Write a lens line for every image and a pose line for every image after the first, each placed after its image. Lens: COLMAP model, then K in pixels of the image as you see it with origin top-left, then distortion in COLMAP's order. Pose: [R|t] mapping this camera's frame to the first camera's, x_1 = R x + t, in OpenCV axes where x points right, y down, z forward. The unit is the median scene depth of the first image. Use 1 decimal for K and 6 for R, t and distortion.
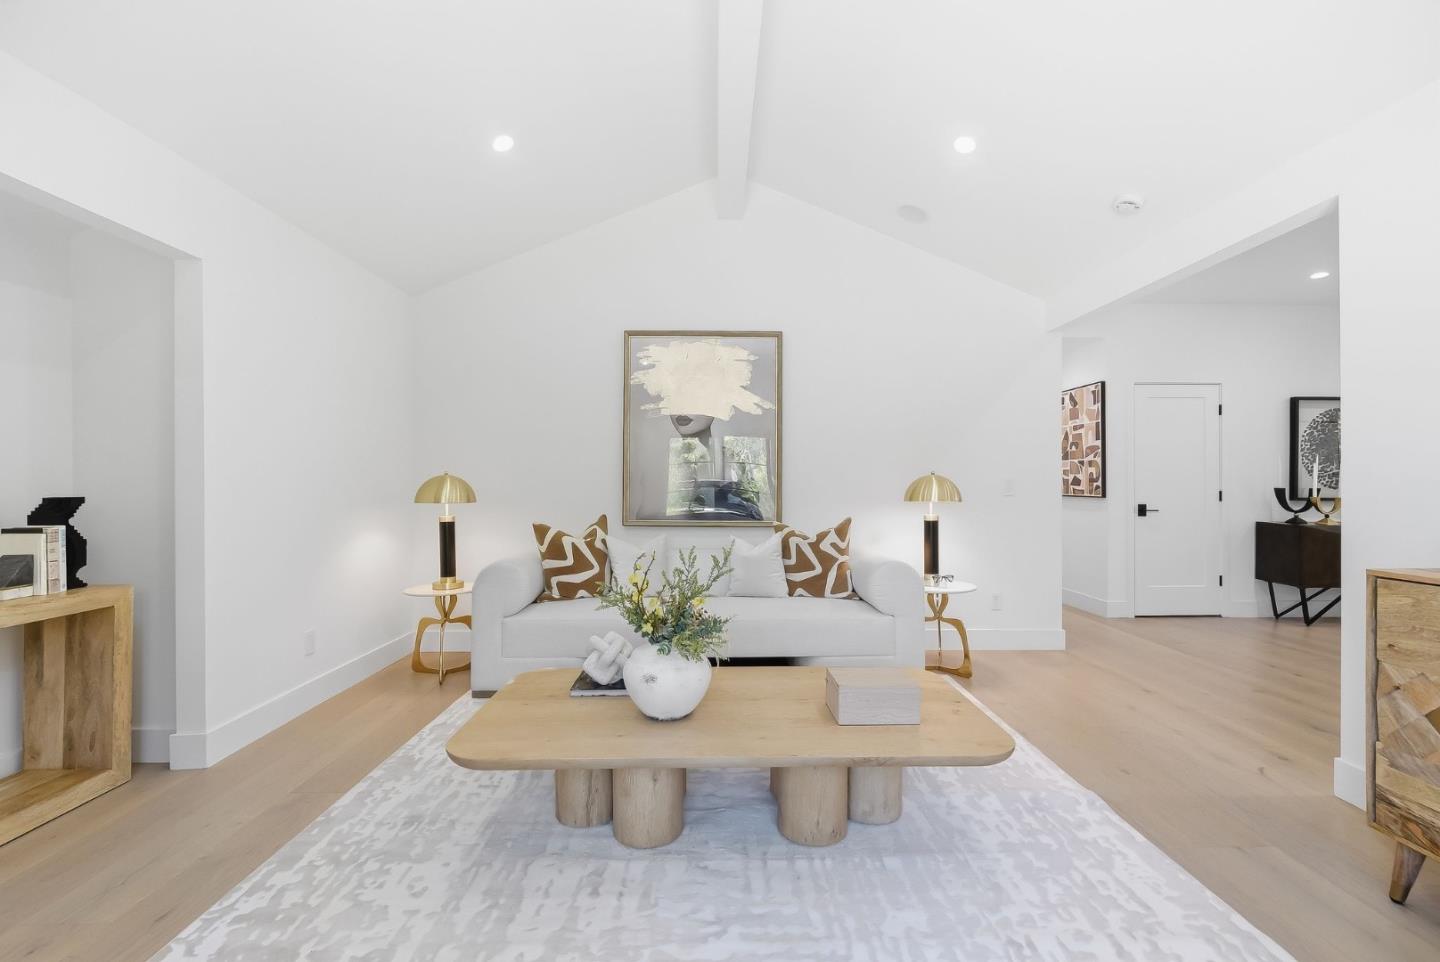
lens RADIAL K [[633.8, 0, 723.0], [0, 633.8, 484.5], [0, 0, 1]] dist [-0.011902, 0.001669]
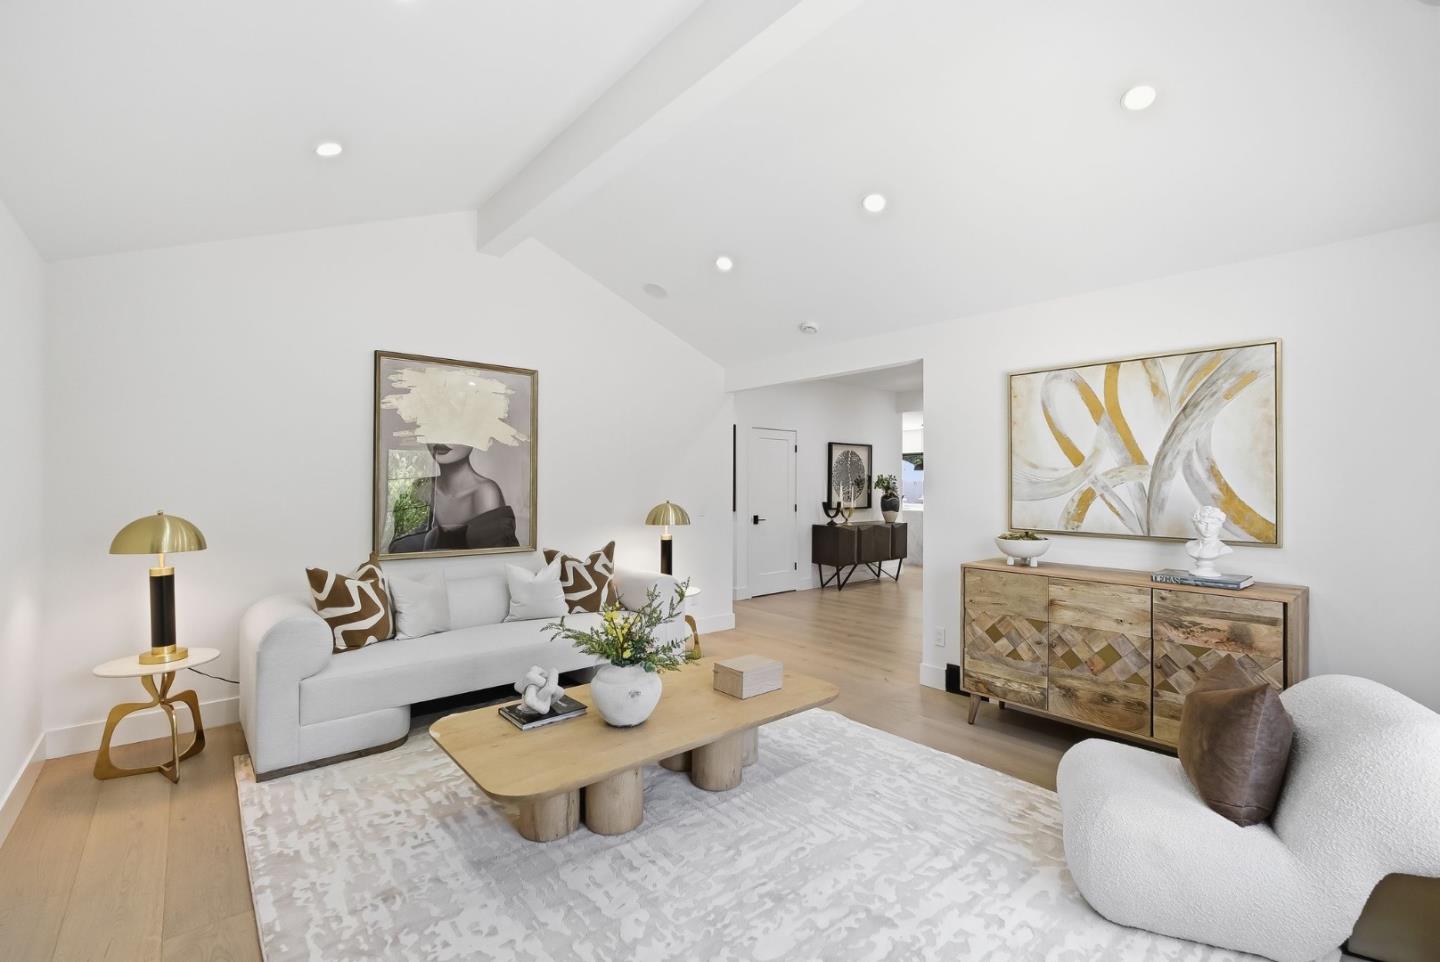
lens RADIAL K [[633.8, 0, 724.8], [0, 633.8, 475.2], [0, 0, 1]] dist [-0.011902, 0.001669]
pose [[0.771657, 0.009326, 0.635970, -0.414920], [-0.002436, 0.999929, -0.011706, -0.060371], [-0.636034, 0.007484, 0.771625, -0.047293]]
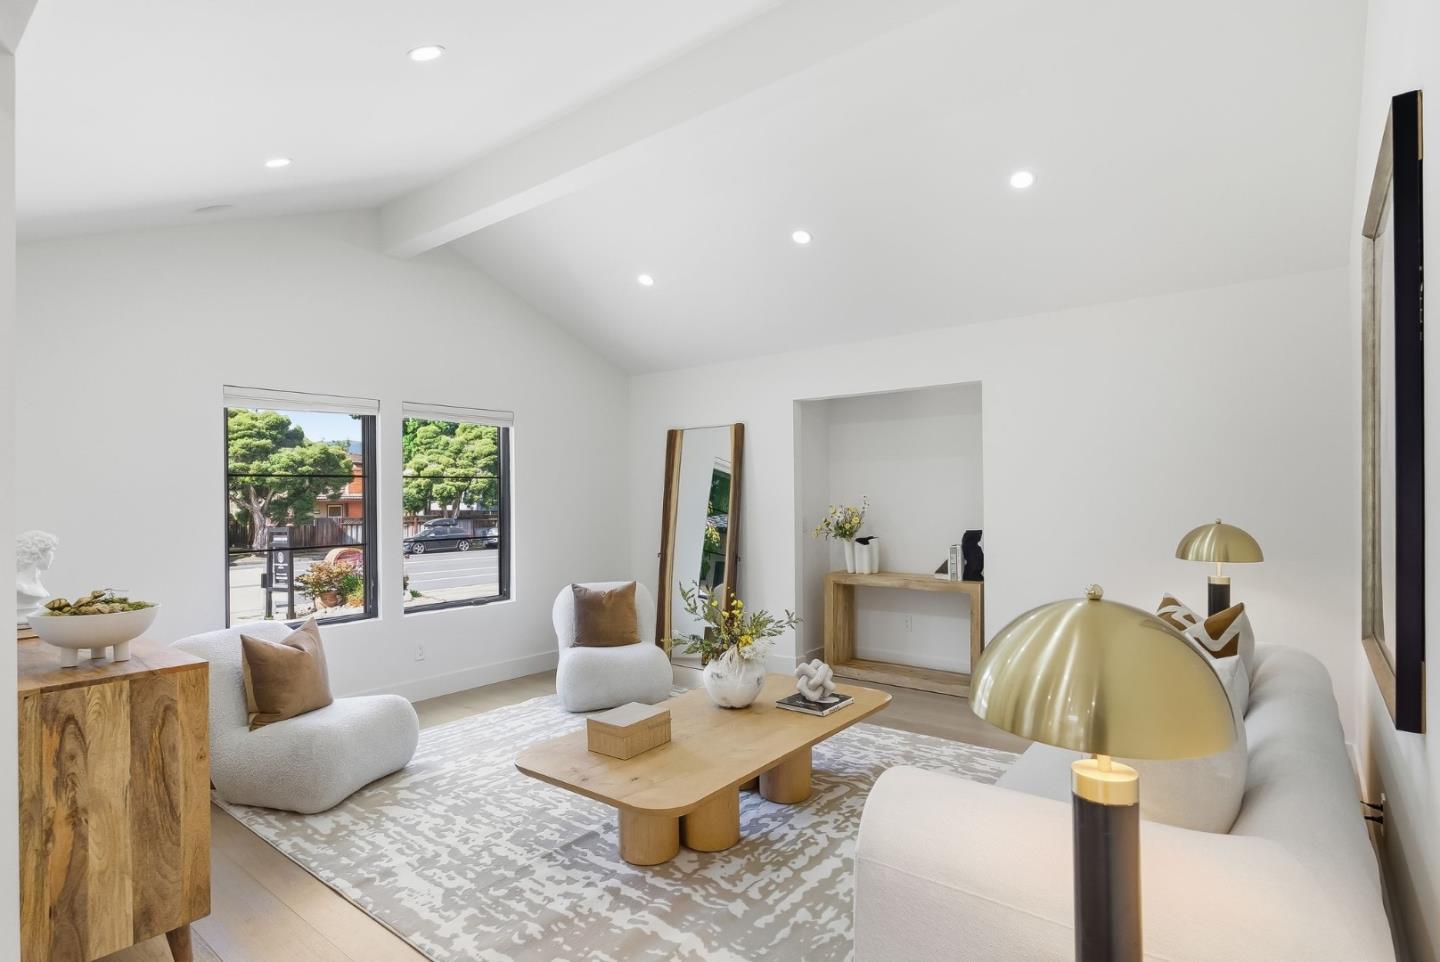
lens RADIAL K [[737.6, 0, 724.2], [0, 737.6, 491.1], [0, 0, 1]] dist [0.002991, 0.000003]
pose [[-0.632500, 0.005271, -0.774542, 0.682158], [0.014954, 0.999874, -0.005407, -0.060479], [0.774416, -0.015002, -0.632499, 1.154516]]
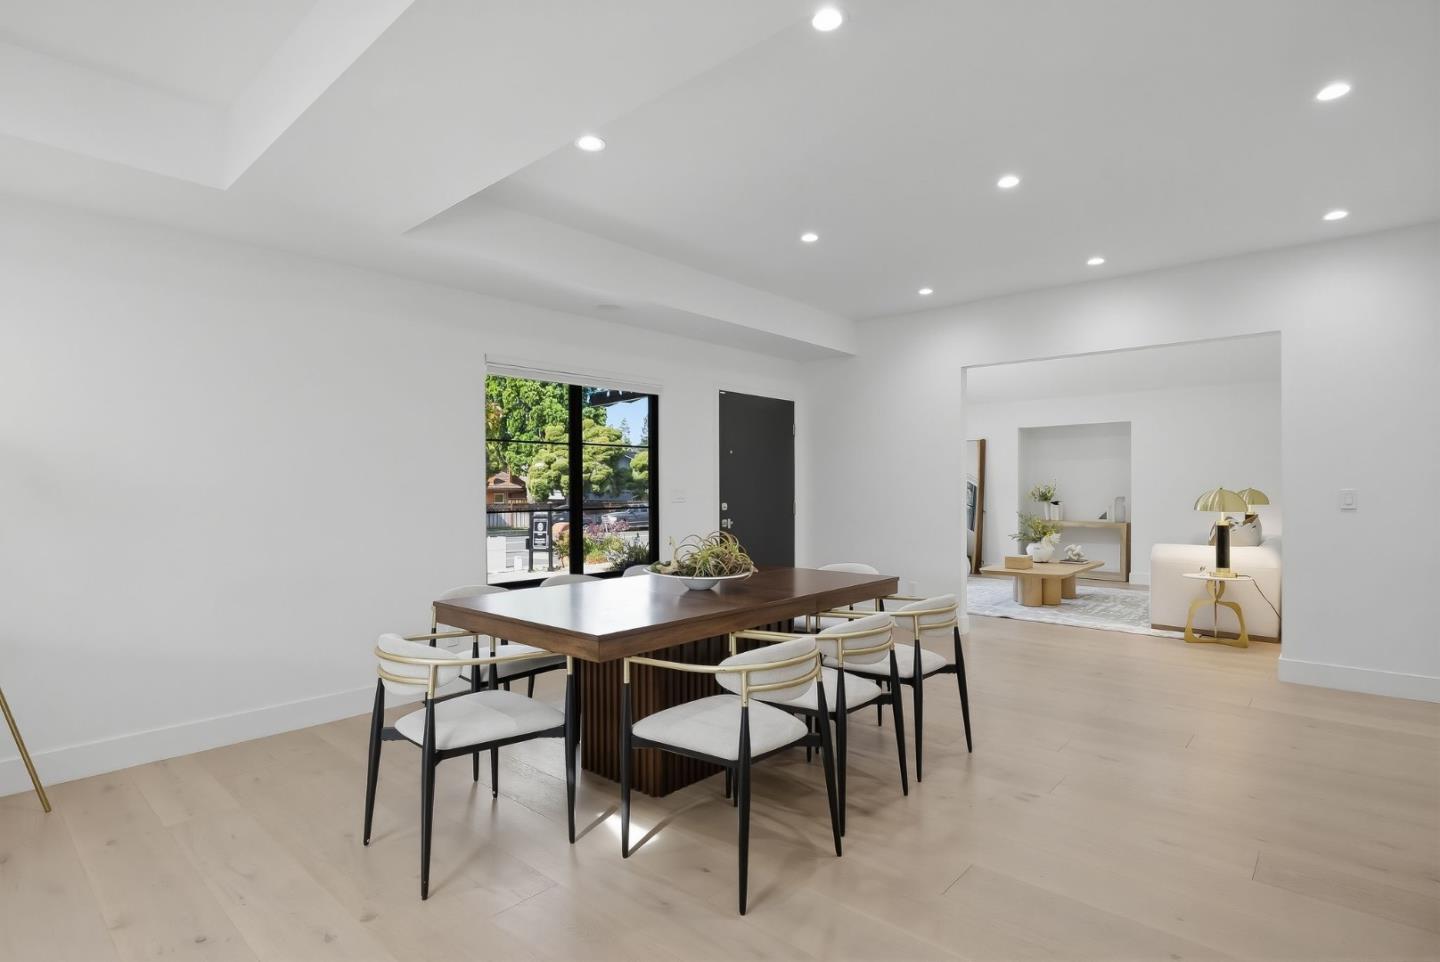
lens RADIAL K [[716.5, 0, 719.4], [0, 716.5, 486.3], [0, 0, 1]] dist [-0.003916, -0.000533]
pose [[-0.678488, 0.000132, -0.734612, 2.261411], [0.005765, 0.999970, -0.005146, -0.017918], [0.734589, -0.007726, -0.678468, 1.337649]]
